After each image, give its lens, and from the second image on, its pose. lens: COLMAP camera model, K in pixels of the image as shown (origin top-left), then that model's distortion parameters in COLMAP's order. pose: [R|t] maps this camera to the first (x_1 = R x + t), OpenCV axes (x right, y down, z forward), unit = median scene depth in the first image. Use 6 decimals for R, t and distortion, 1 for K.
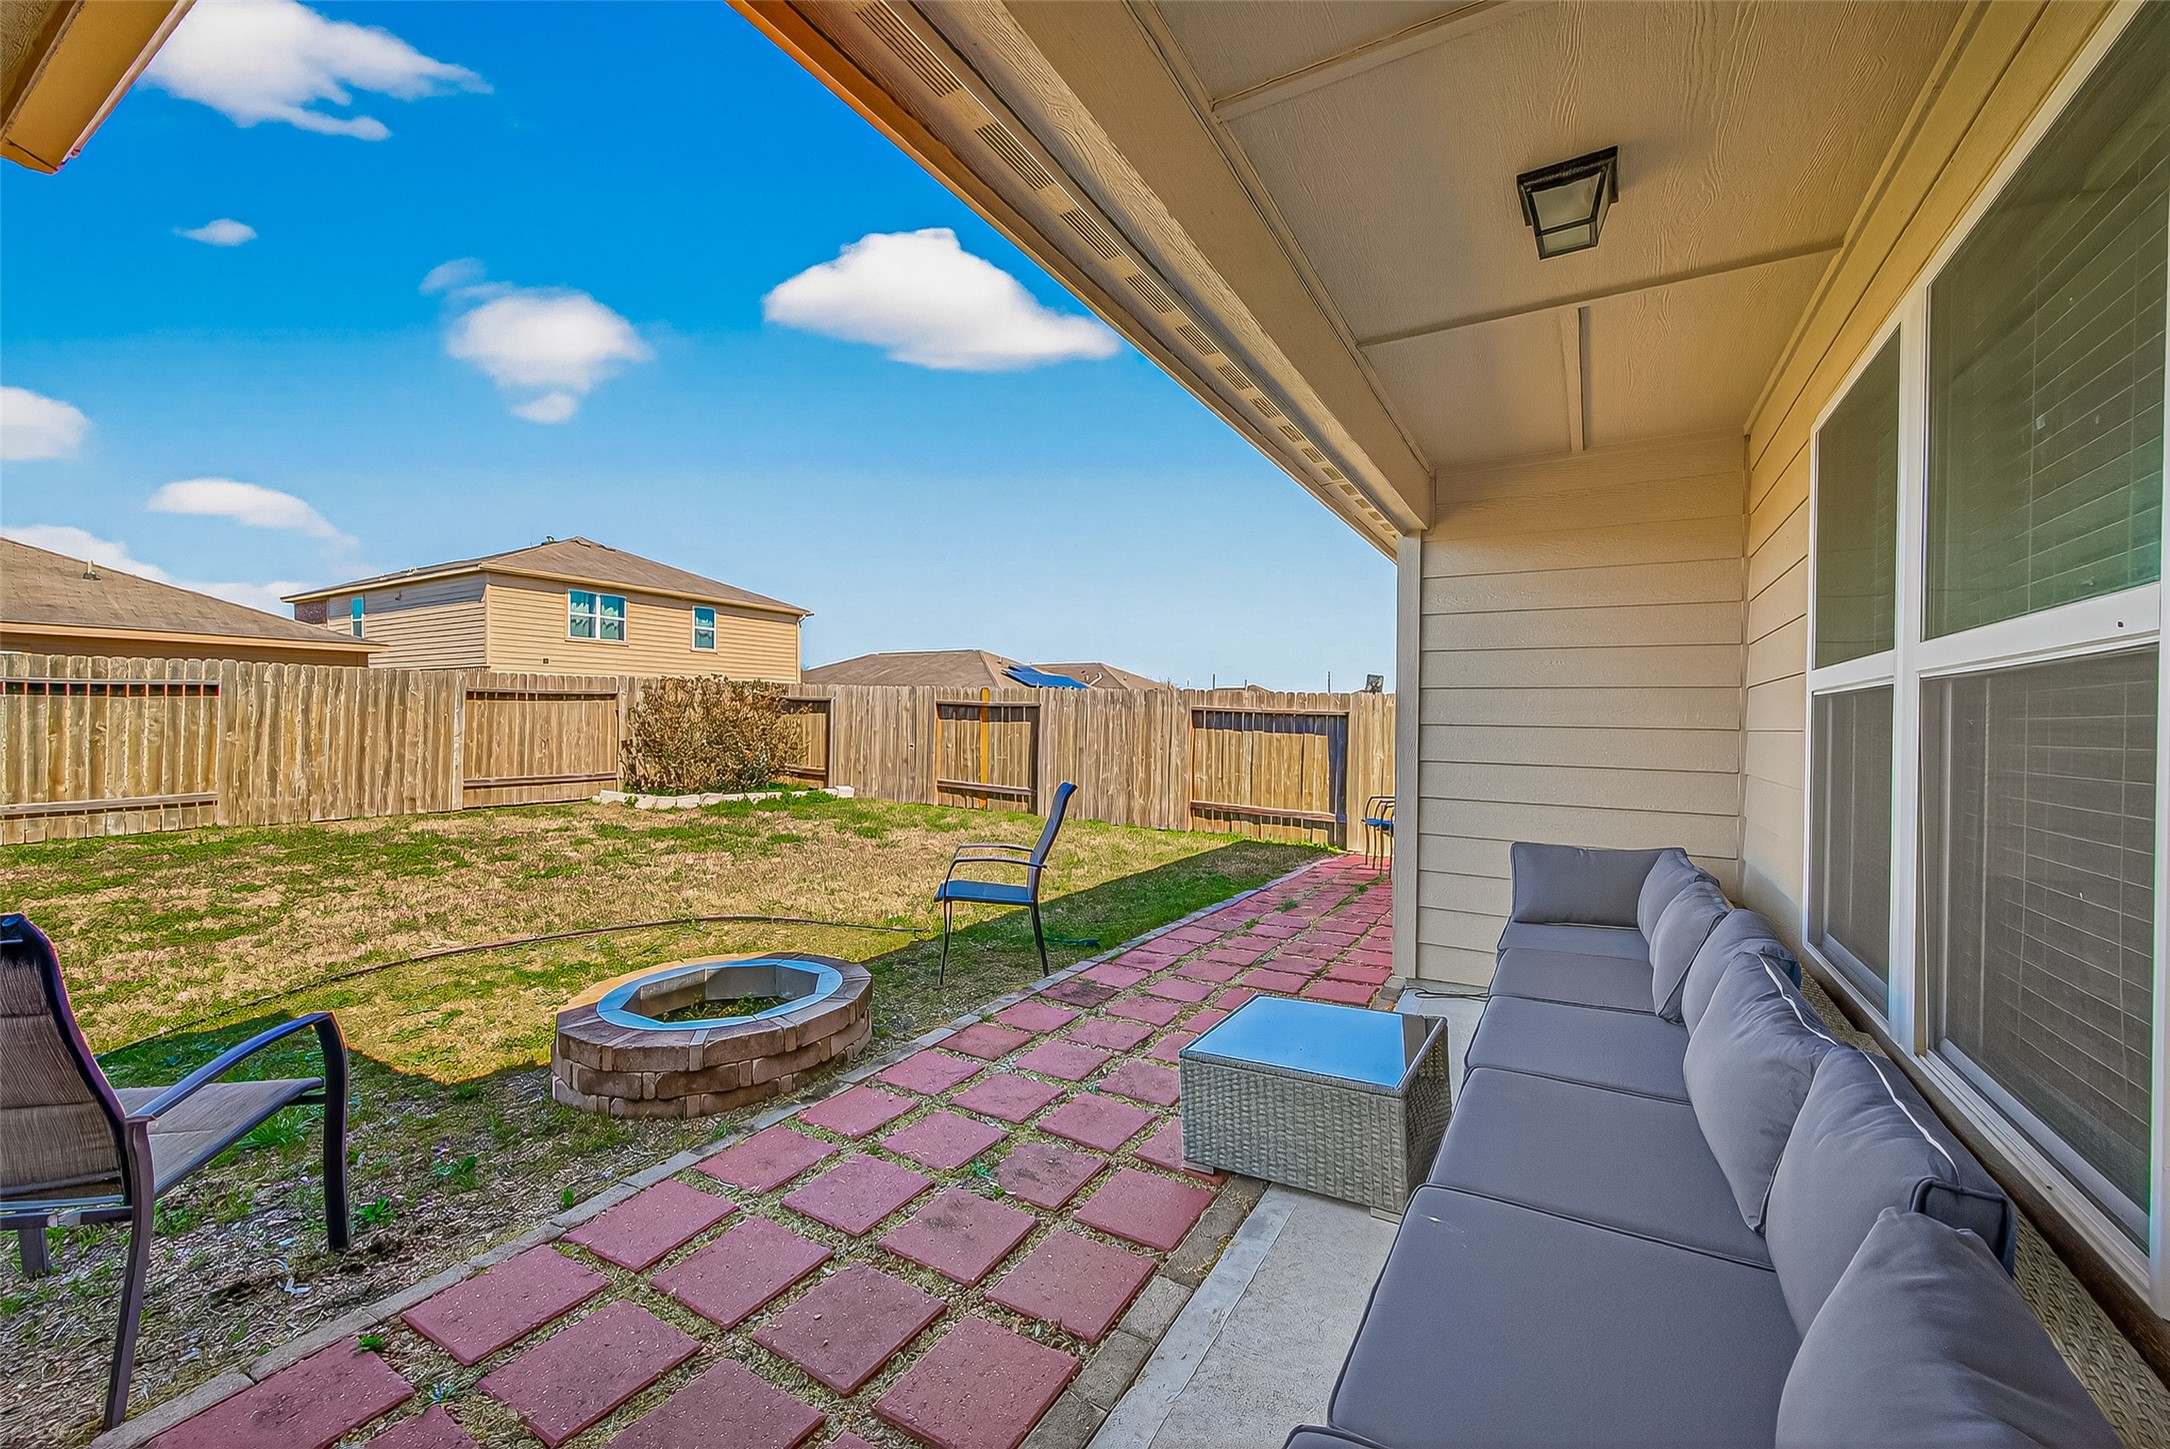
lens RADIAL K [[847.2, 0, 1089.9], [0, 847.2, 729.1], [0, 0, 1]] dist [-0.001920, -0.004120]
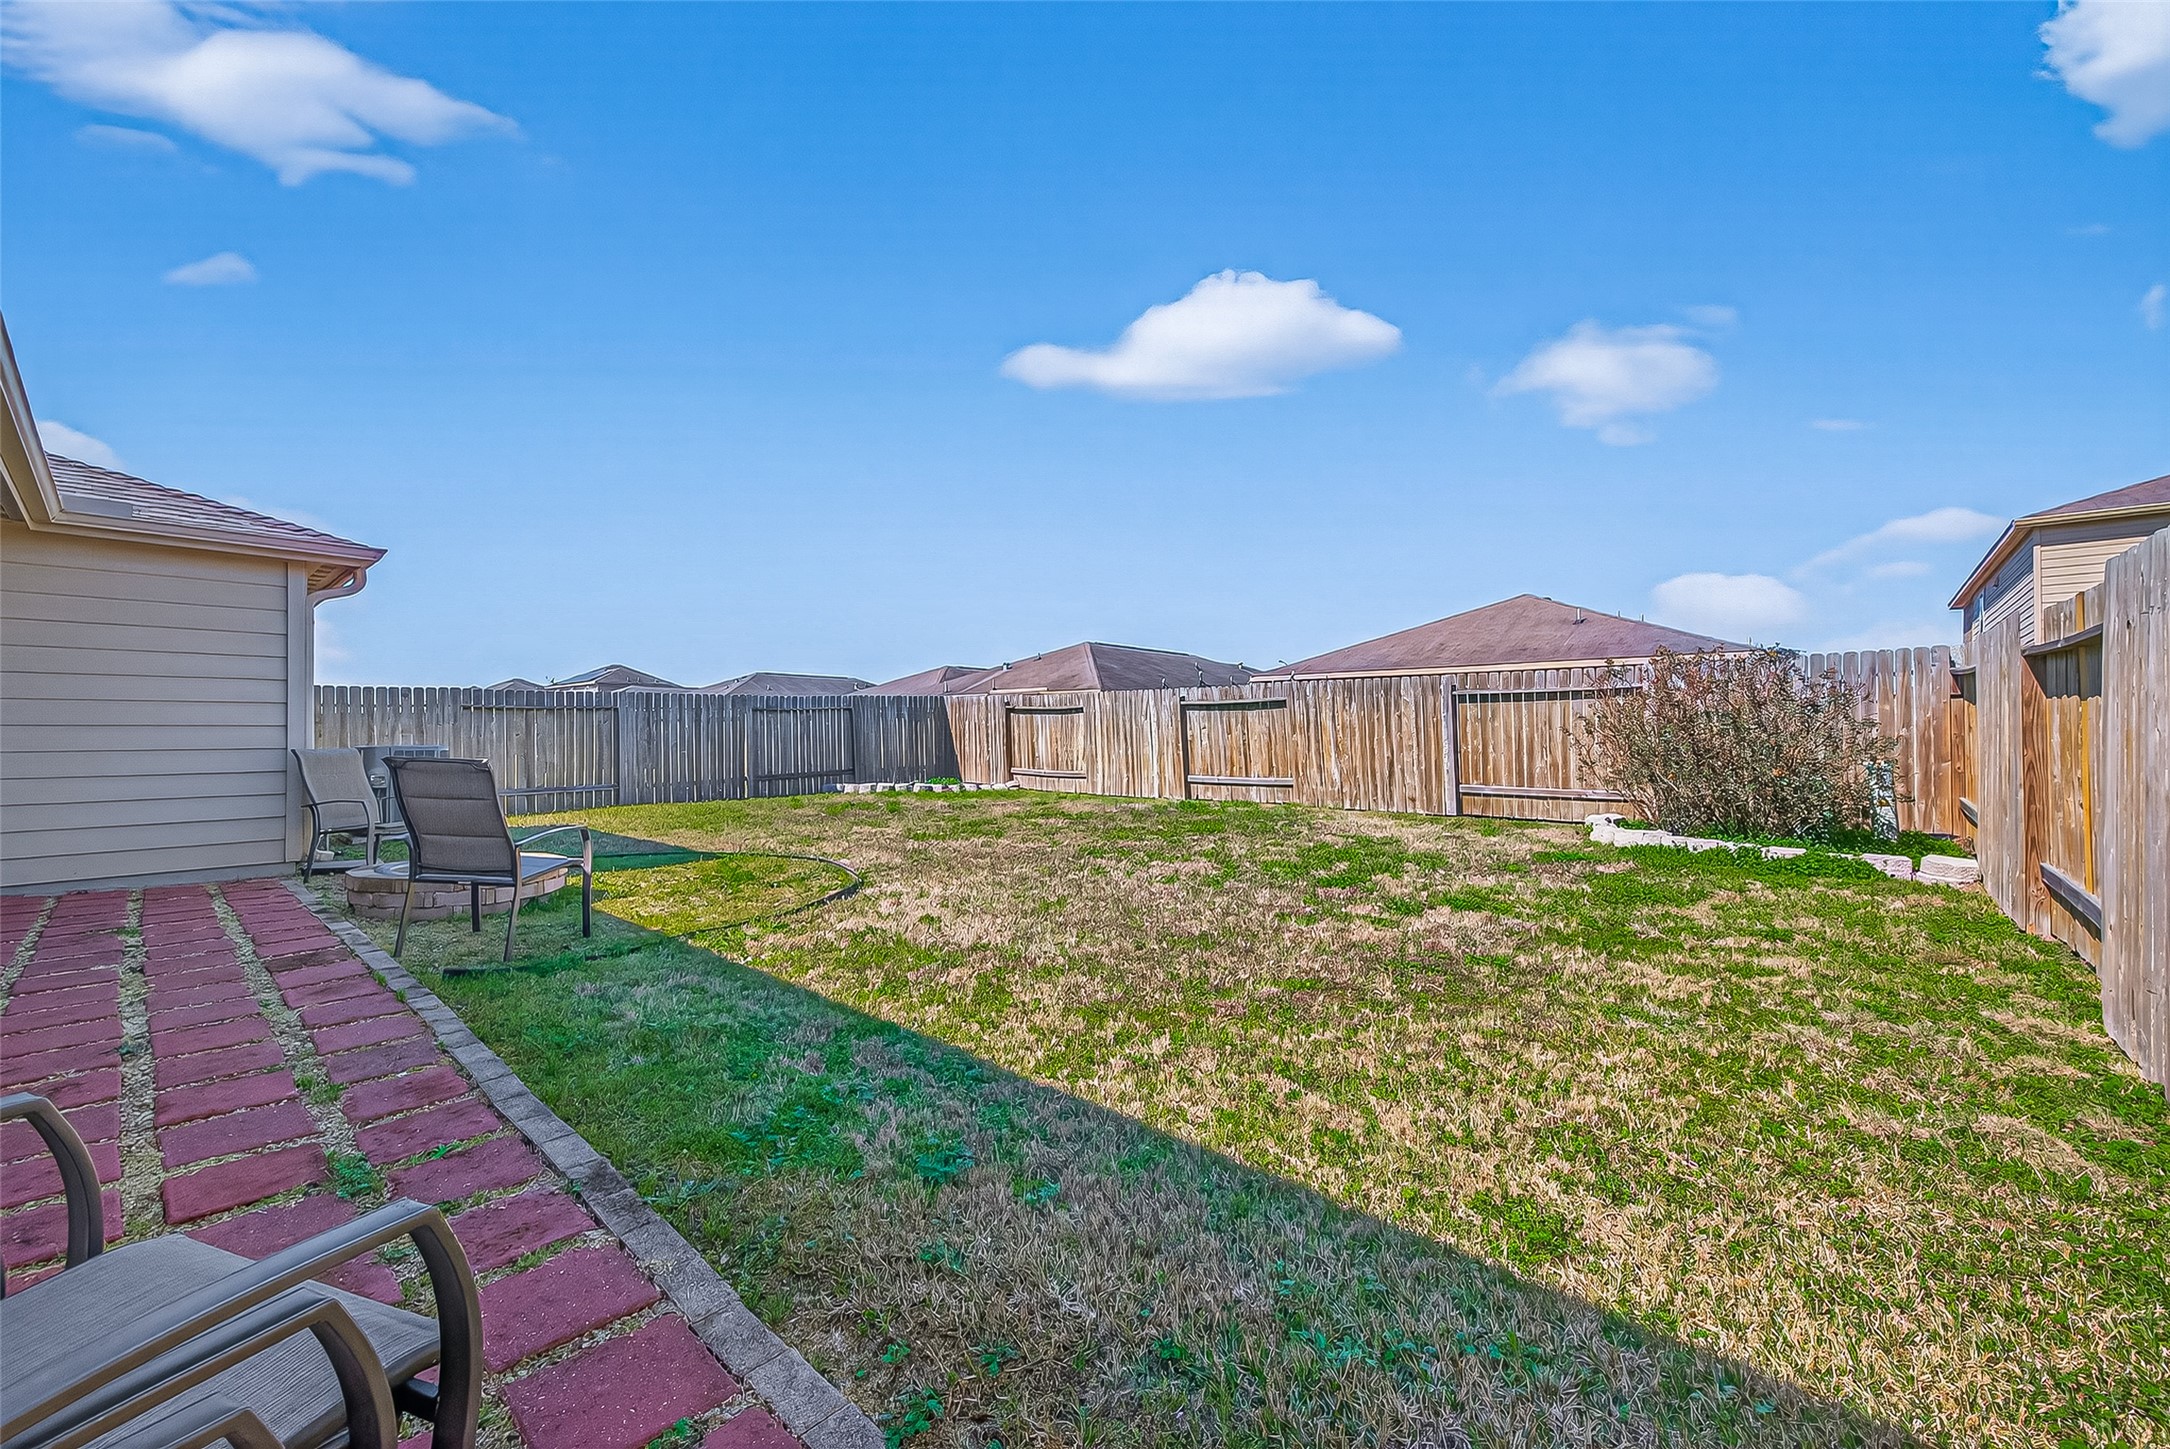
lens RADIAL K [[847.2, 0, 1089.9], [0, 847.2, 729.1], [0, 0, 1]] dist [-0.001920, -0.004120]
pose [[-0.191952, -0.006747, -0.981381, 0.330952], [-0.007450, 0.999958, -0.005418, 0.003681], [0.981376, 0.006271, -0.191994, 0.804605]]
